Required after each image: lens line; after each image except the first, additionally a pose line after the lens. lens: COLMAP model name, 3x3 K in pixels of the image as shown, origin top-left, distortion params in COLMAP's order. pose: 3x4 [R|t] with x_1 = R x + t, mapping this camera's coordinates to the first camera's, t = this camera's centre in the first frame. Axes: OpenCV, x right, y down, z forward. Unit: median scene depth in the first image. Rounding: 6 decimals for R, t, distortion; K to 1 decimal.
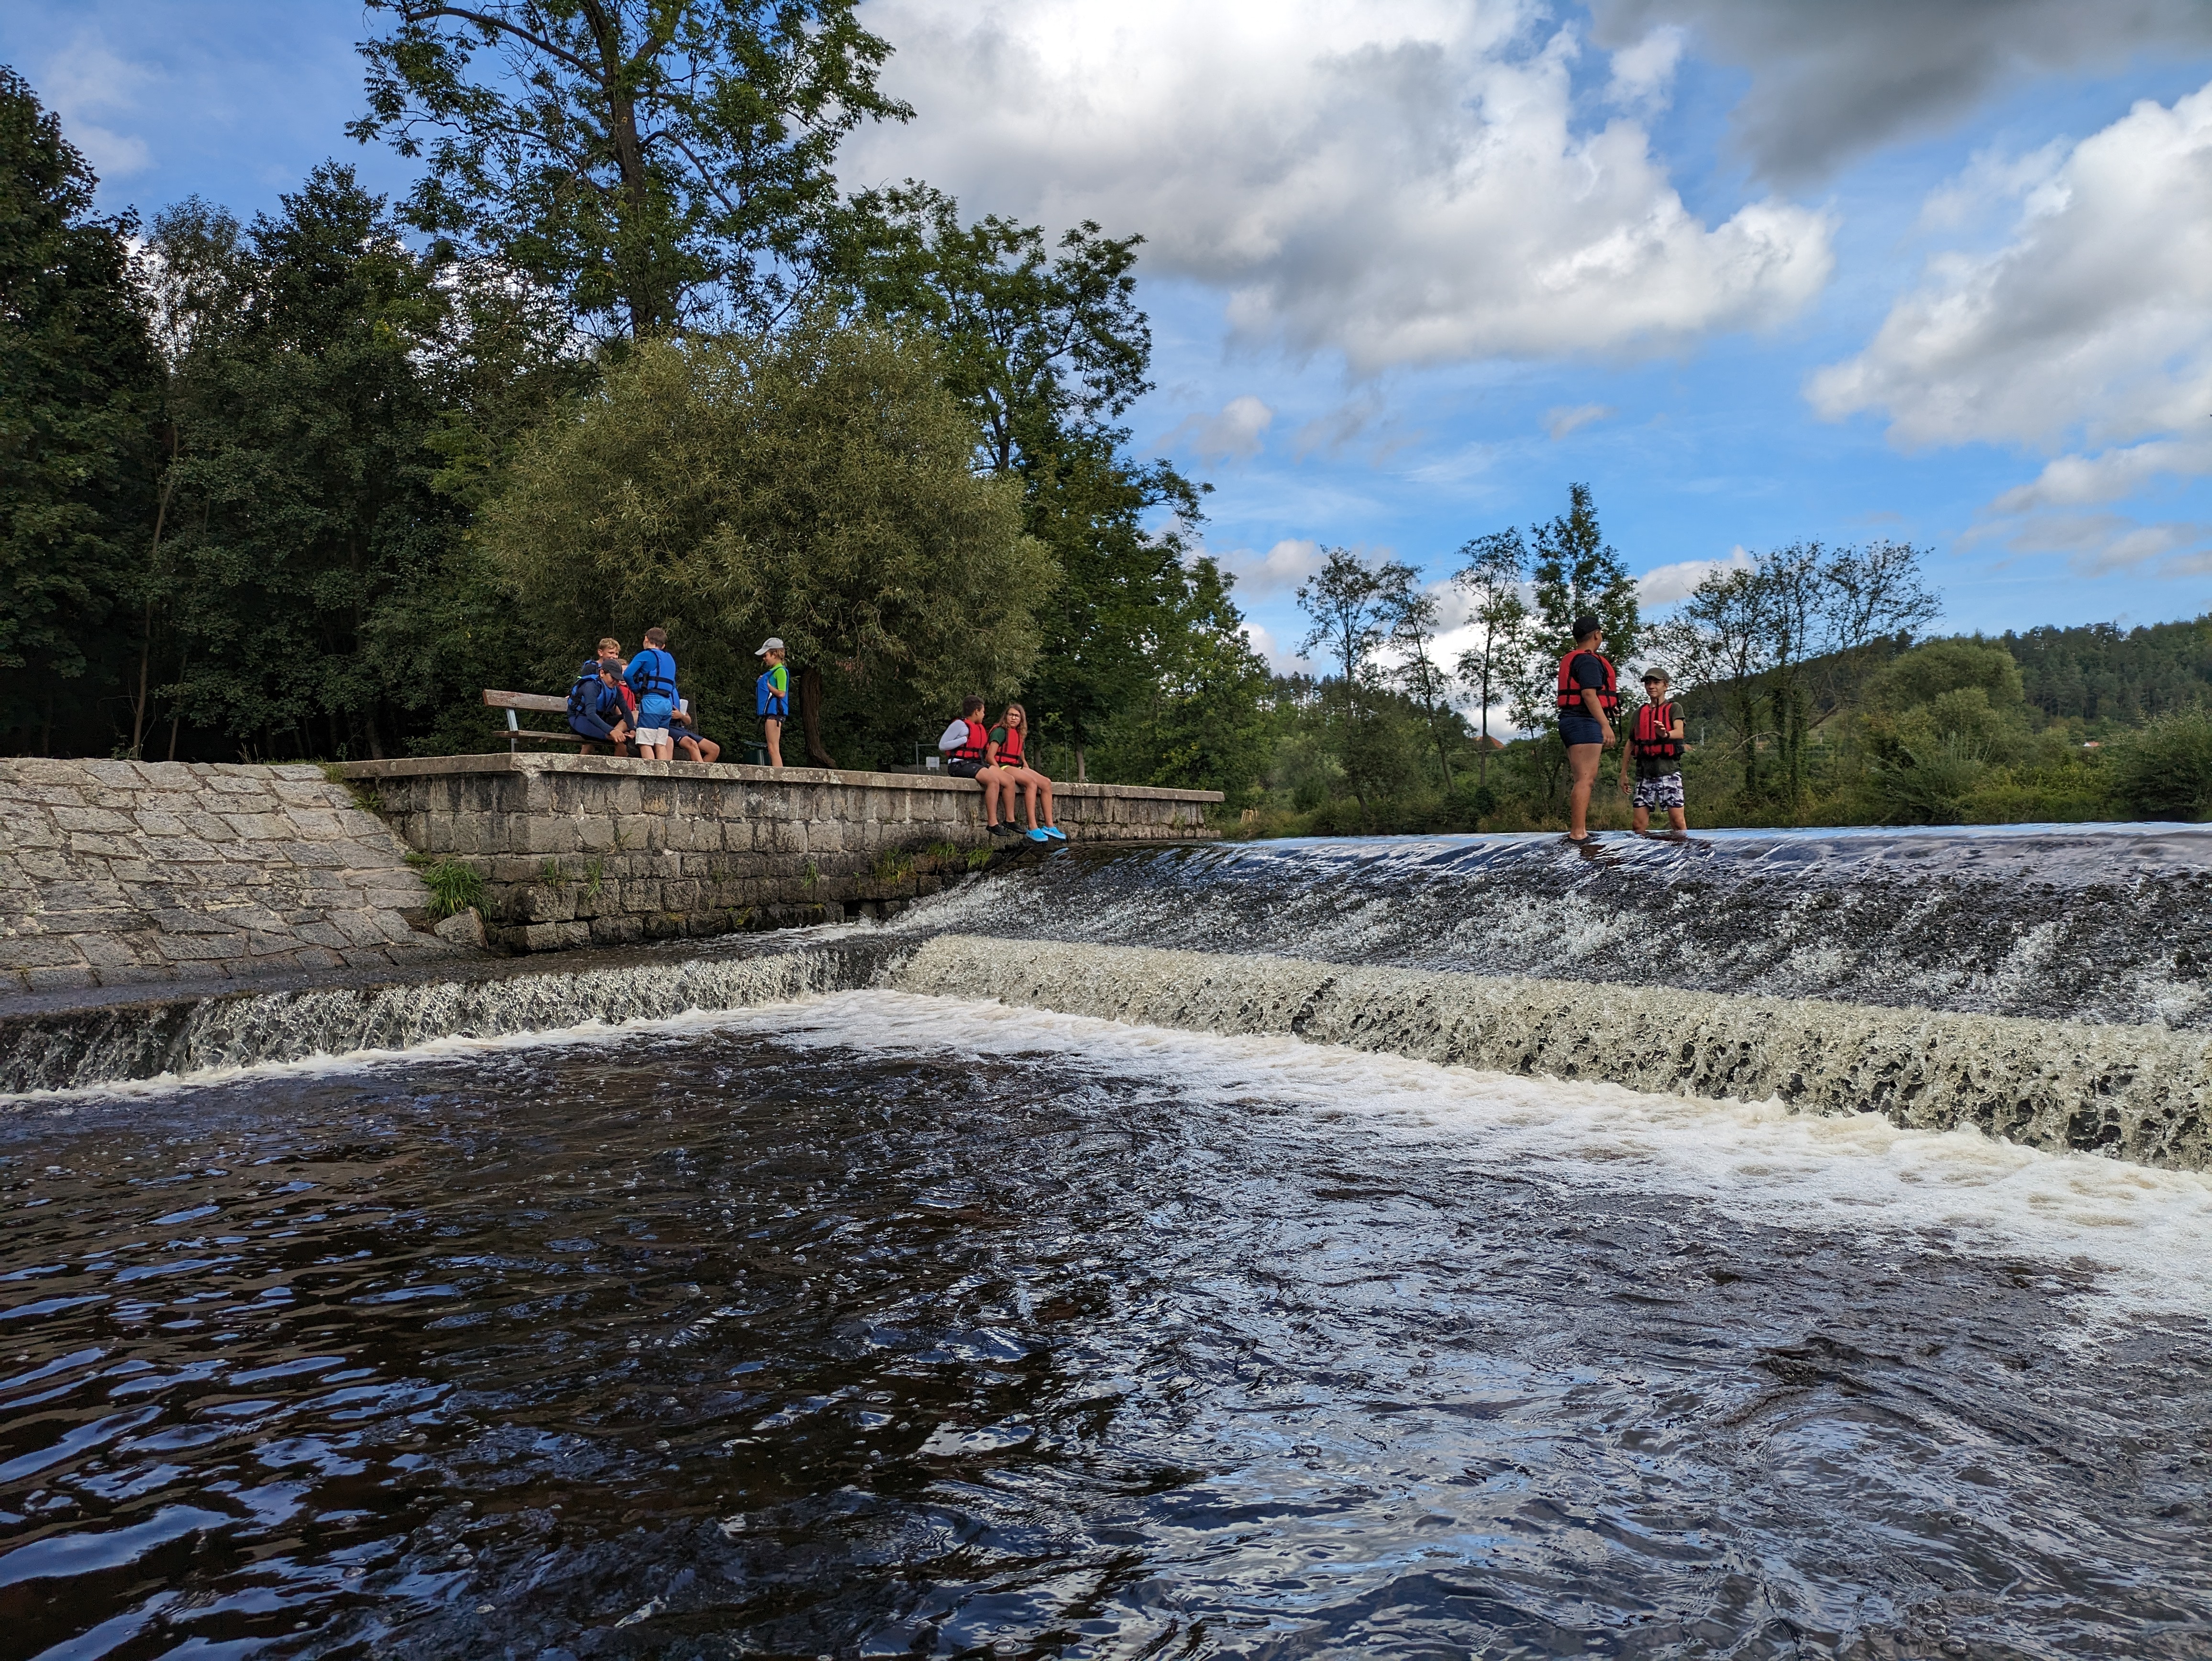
lens RADIAL K [[1596.3, 0, 1127.8], [0, 1596.3, 828.8], [0, 0, 1]] dist [0.064678, -0.072275]
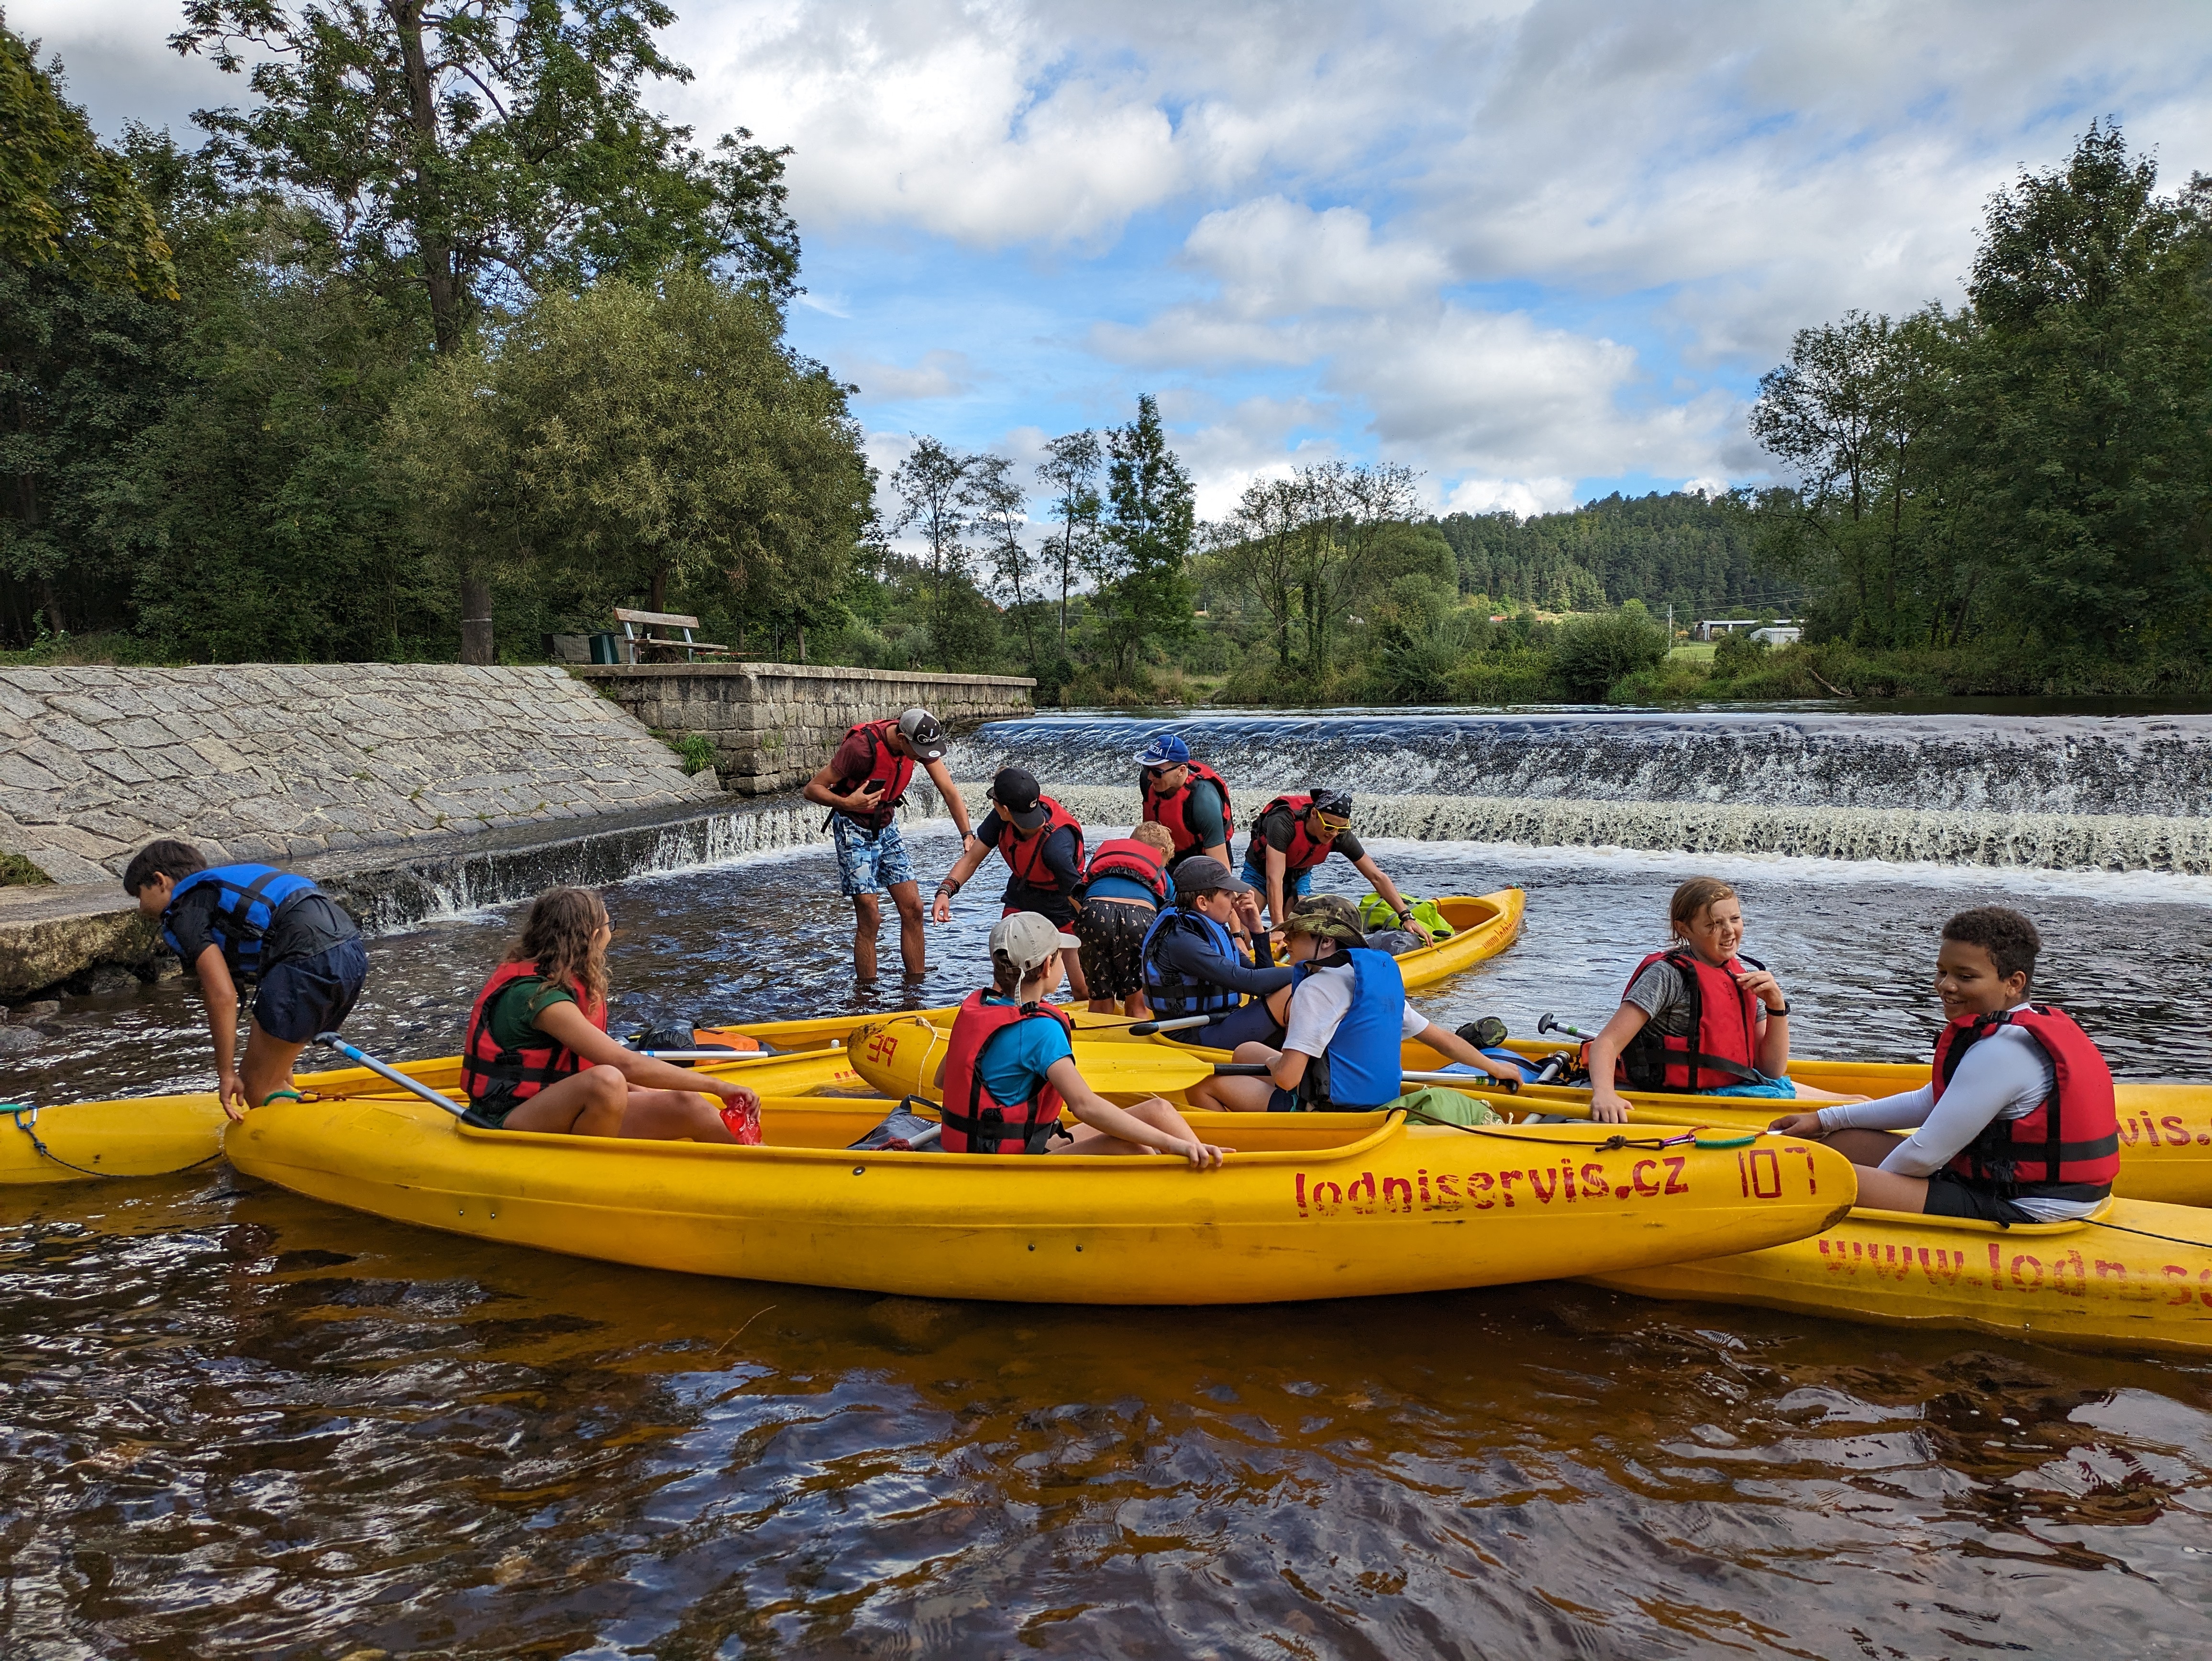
lens RADIAL K [[1580.9, 0, 1097.0], [0, 1580.9, 840.9], [0, 0, 1]] dist [0.061267, -0.043401]
pose [[0.956150, -0.023917, 0.291898, -0.093349], [-0.003986, 0.995505, 0.094625, -0.004326], [-0.292849, -0.091639, 0.951757, -0.100590]]
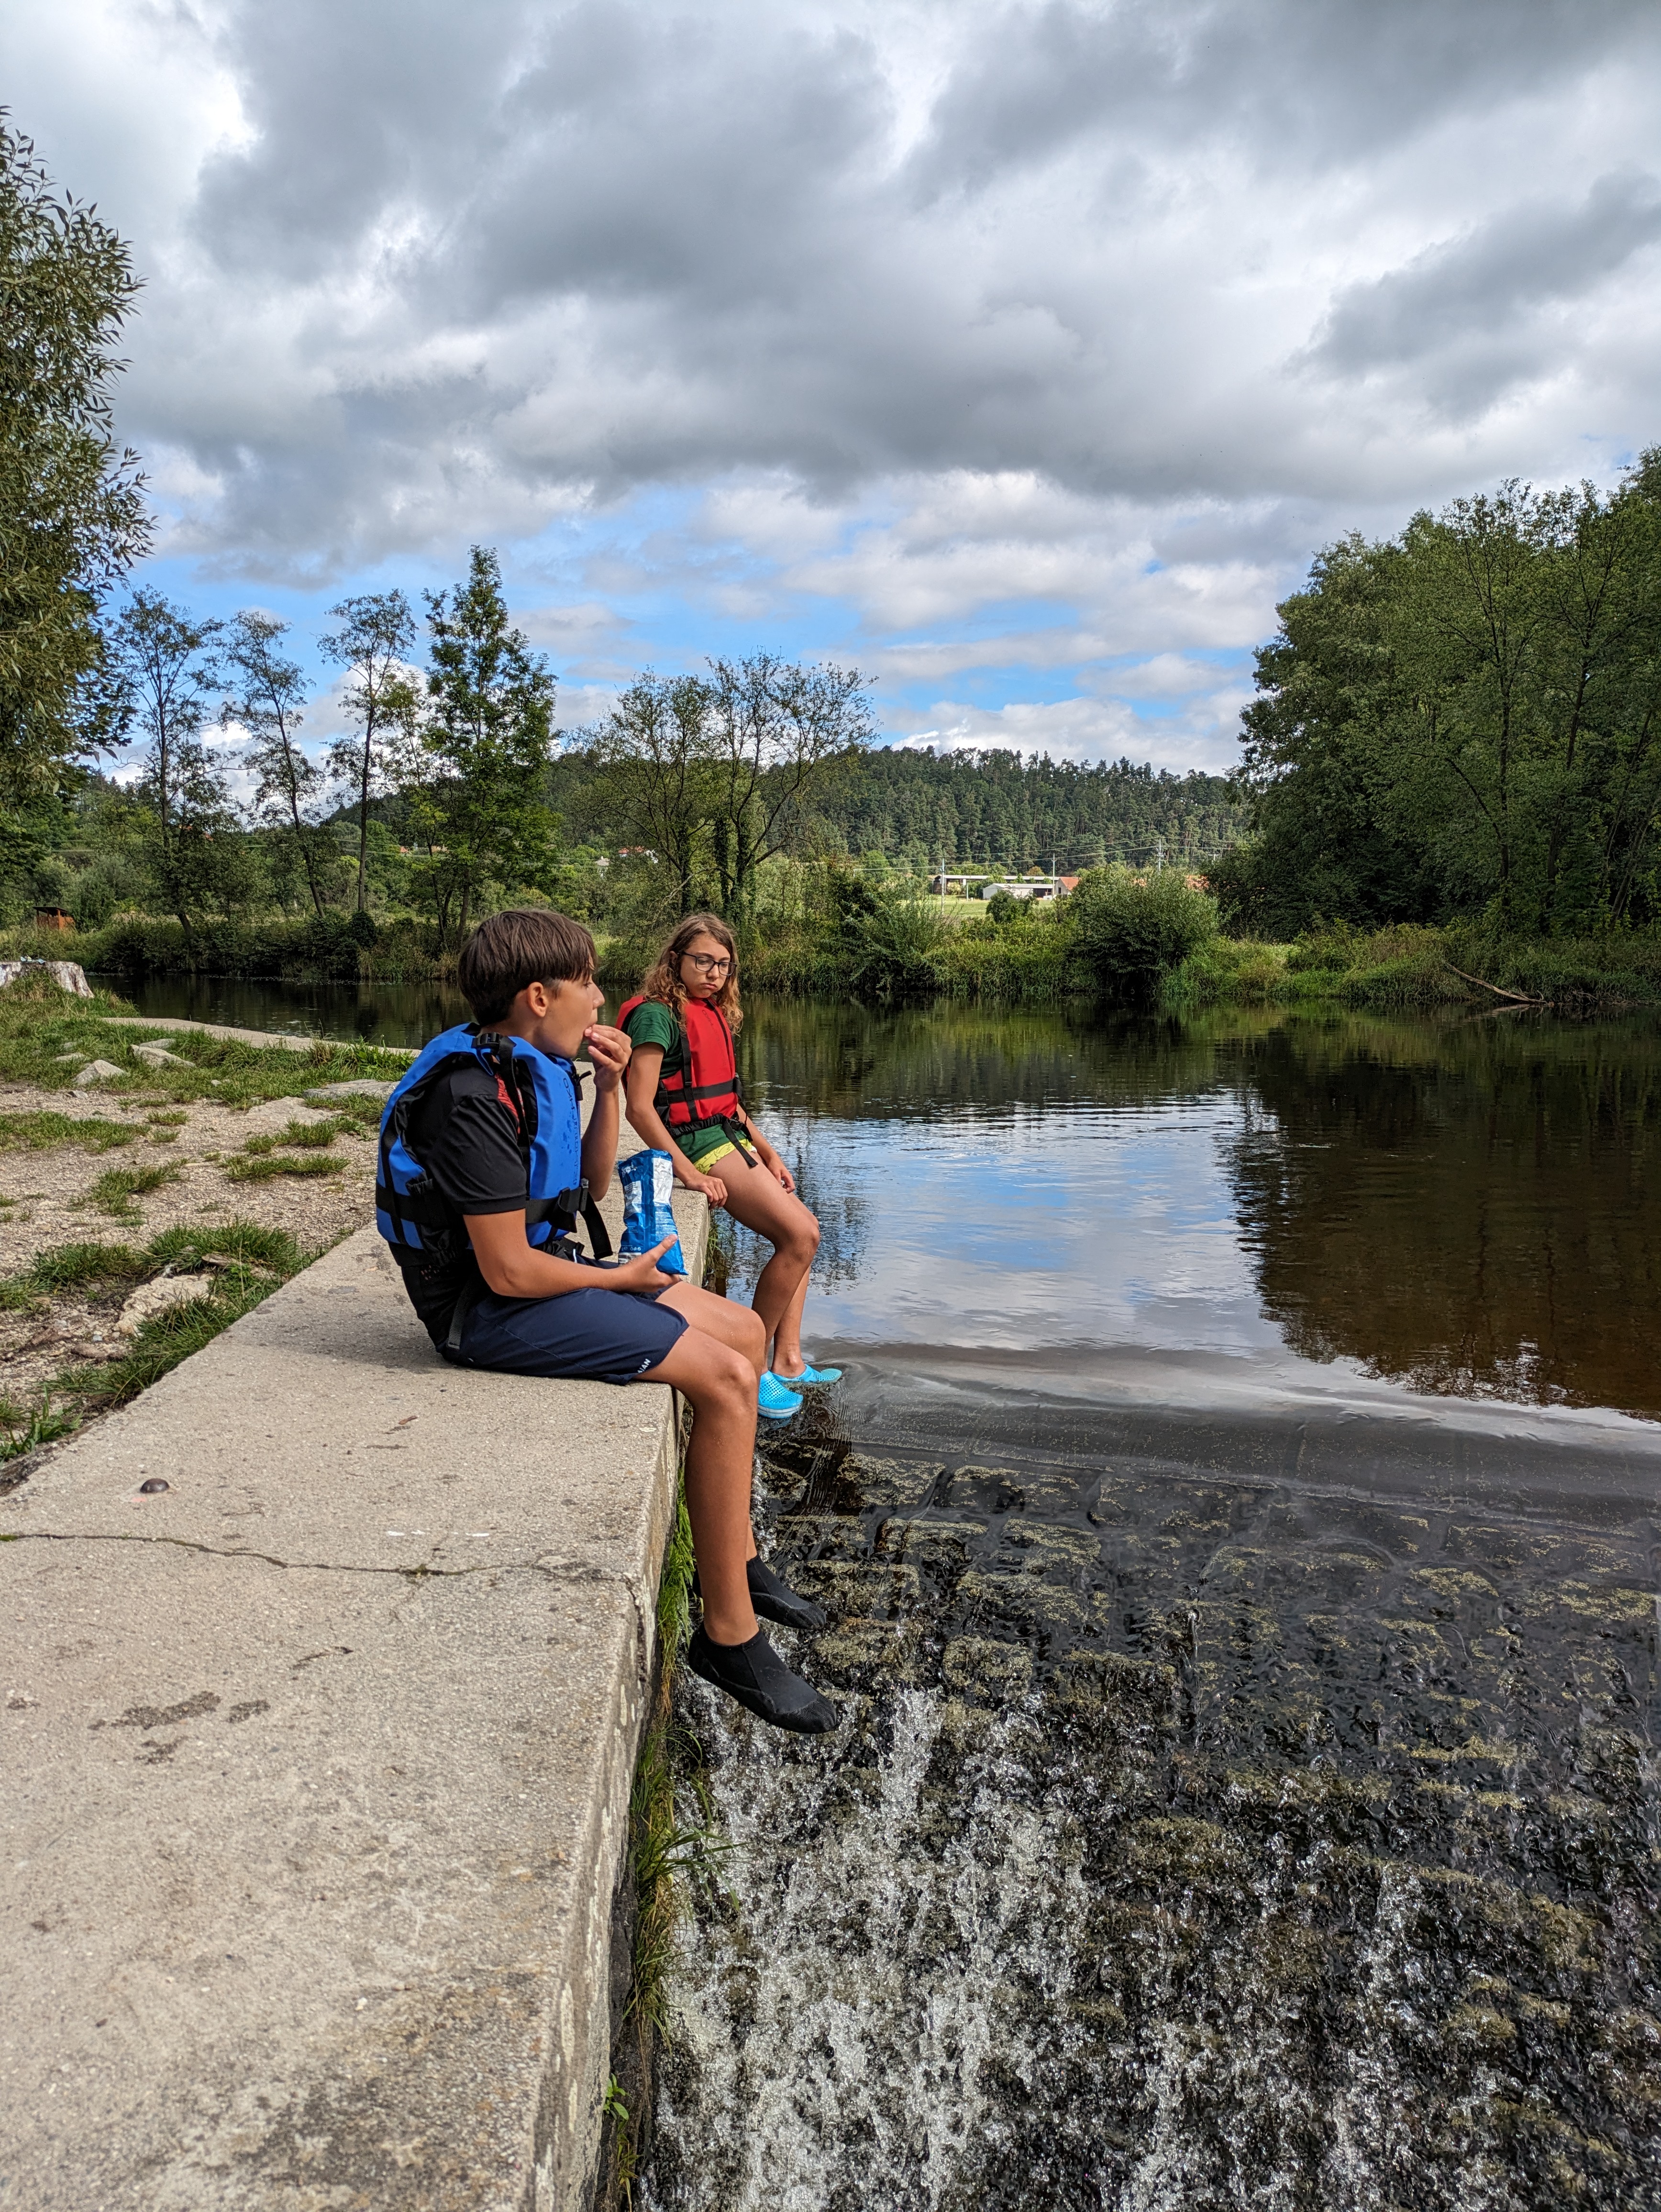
lens RADIAL K [[1622.6, 0, 830.5], [0, 1622.6, 1106.0], [0, 0, 1]] dist [0.066895, -0.076143]
pose [[0.823420, -0.040311, 0.565998, -0.060427], [-0.021253, 0.994583, 0.101754, -0.018905], [-0.567034, -0.095816, 0.818103, 0.184826]]
